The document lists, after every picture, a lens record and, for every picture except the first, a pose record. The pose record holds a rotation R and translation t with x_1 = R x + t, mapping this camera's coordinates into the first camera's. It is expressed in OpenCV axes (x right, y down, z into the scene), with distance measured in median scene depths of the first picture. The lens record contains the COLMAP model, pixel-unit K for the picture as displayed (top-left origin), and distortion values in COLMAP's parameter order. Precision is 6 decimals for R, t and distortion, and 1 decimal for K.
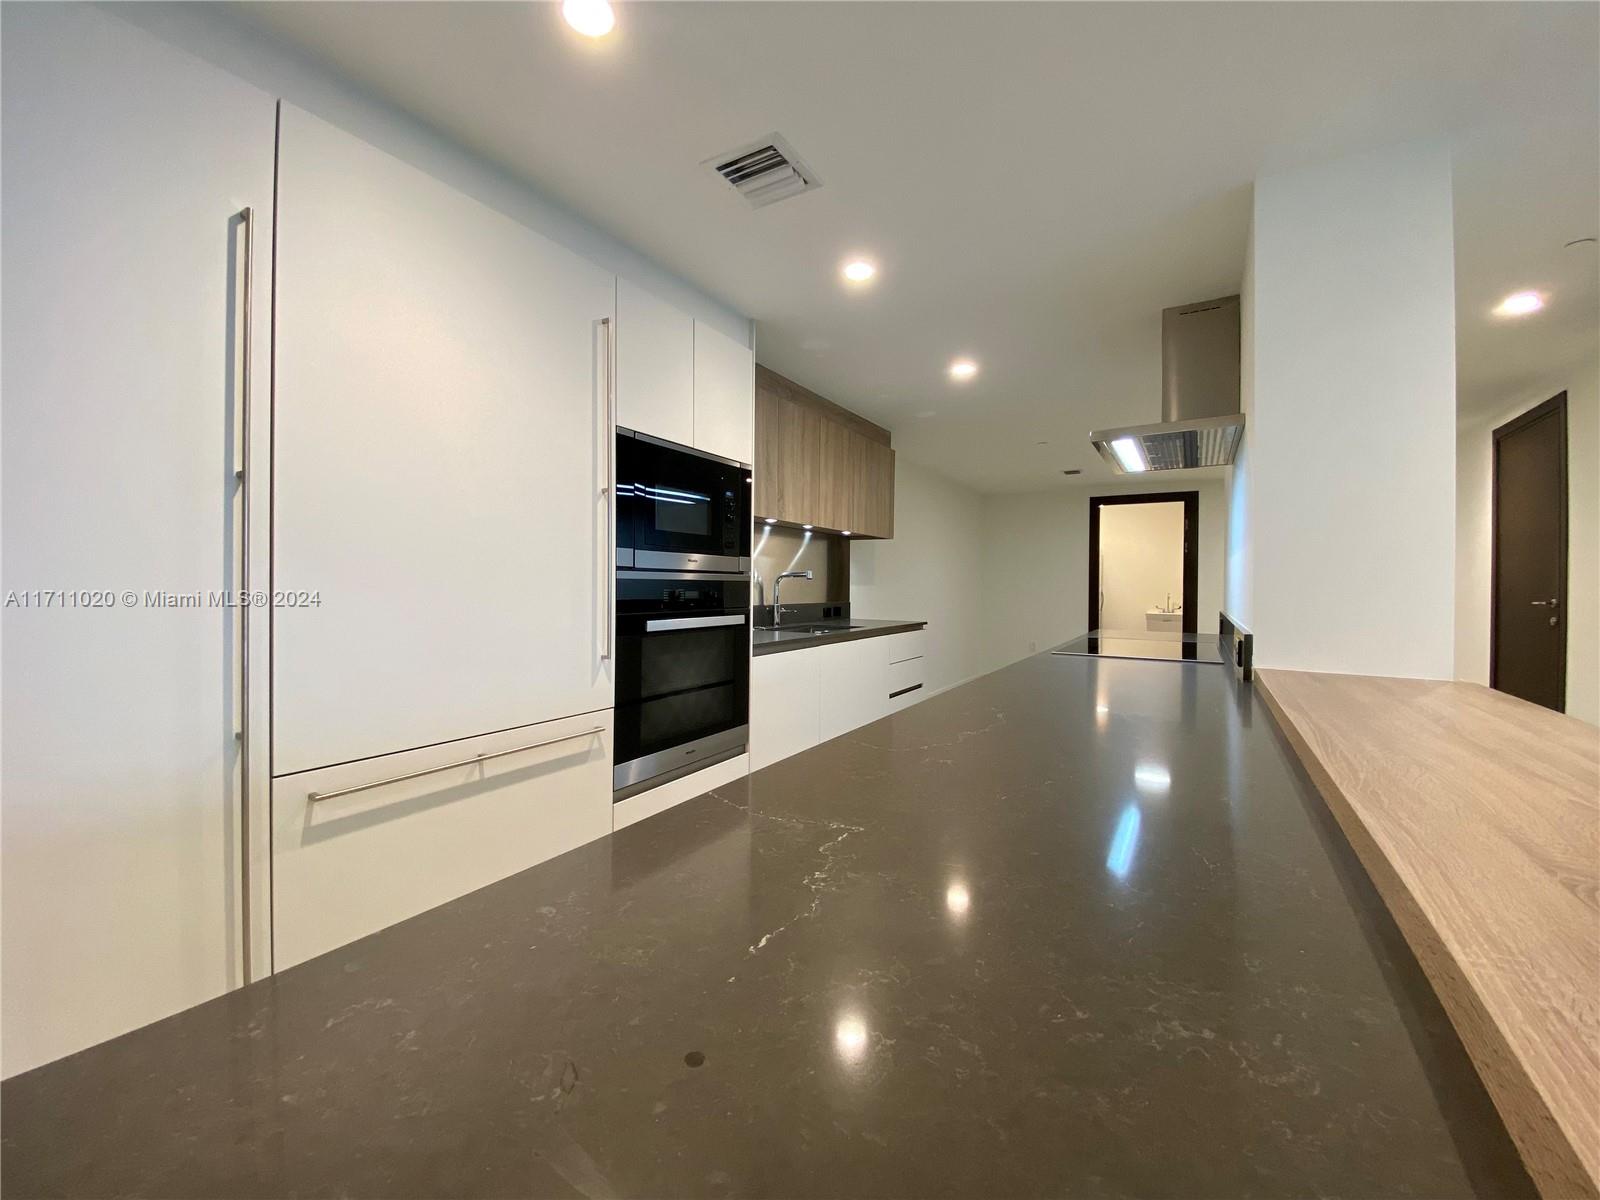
lens RADIAL K [[646.8, 0, 781.2], [0, 646.8, 594.6], [0, 0, 1]] dist [-0.002237, -0.000630]
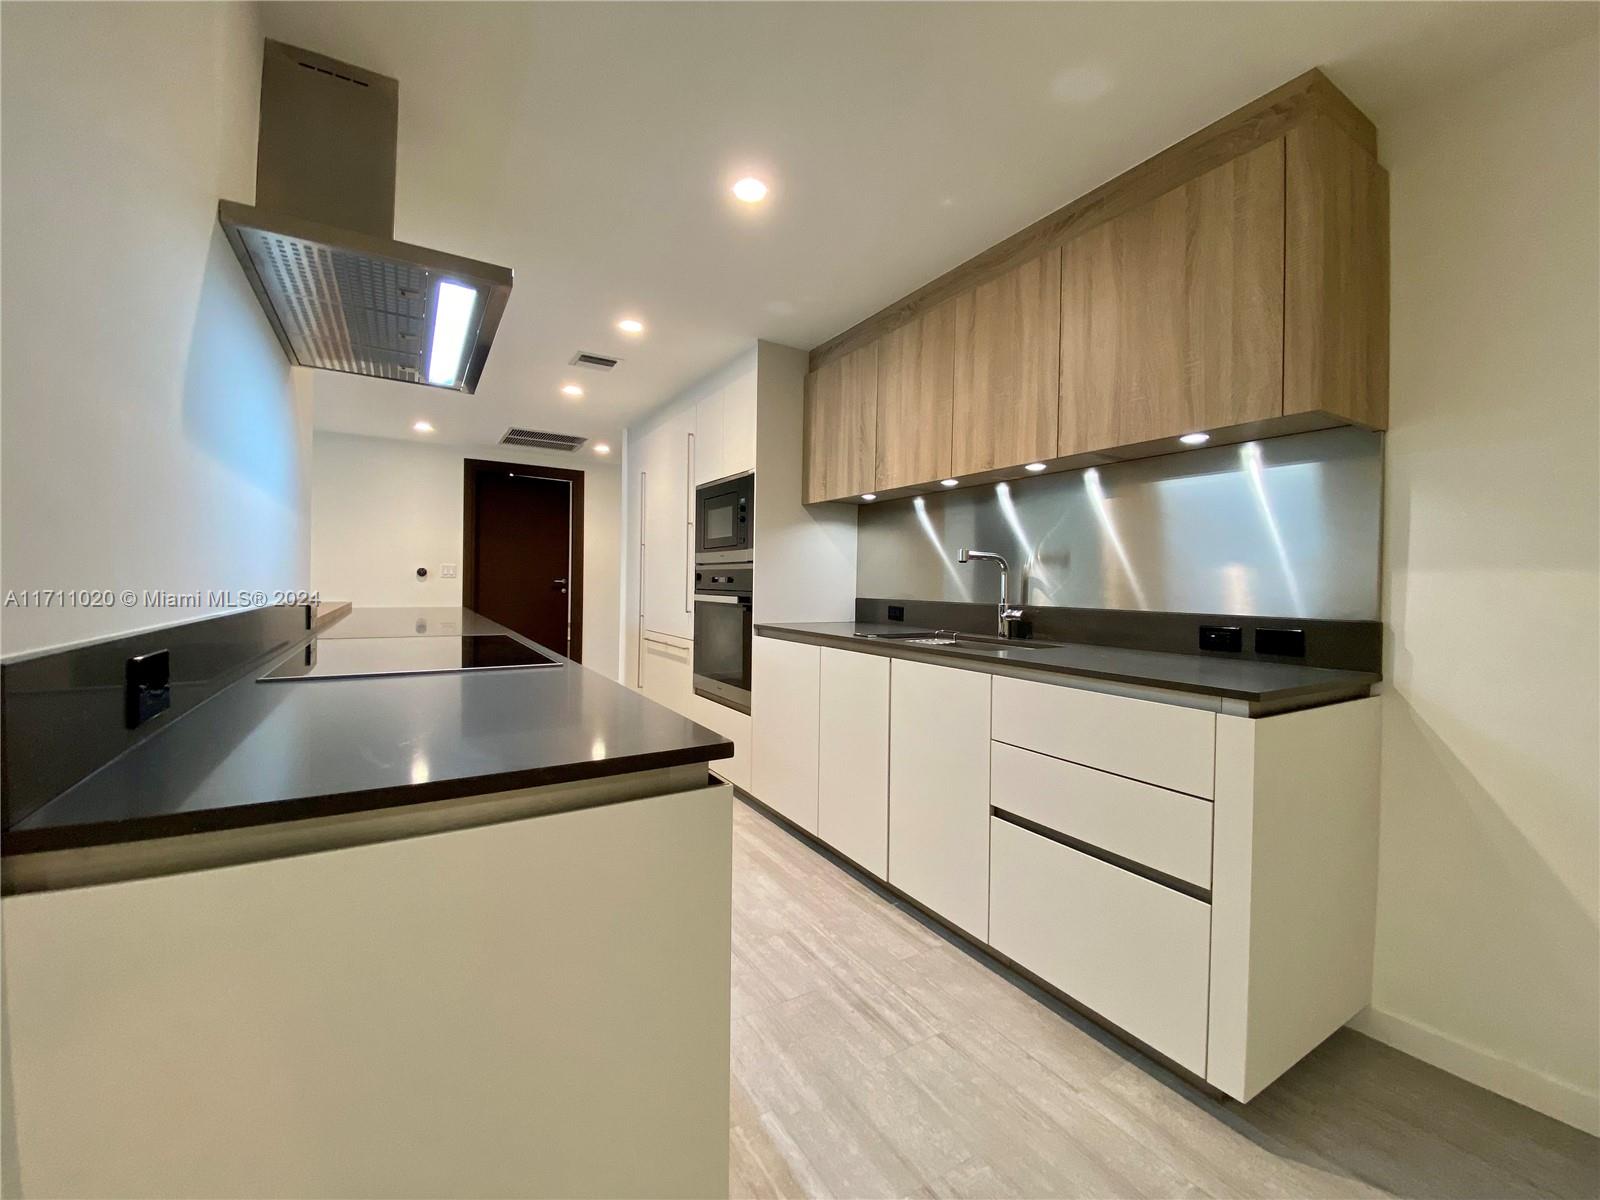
lens RADIAL K [[657.1, 0, 806.9], [0, 657.1, 588.0], [0, 0, 1]] dist [0.013139, -0.010622]
pose [[-0.454351, 0.003432, -0.890816, 0.768252], [-0.023739, 0.999591, 0.015958, -0.006635], [0.890507, 0.028397, -0.454083, 1.305326]]
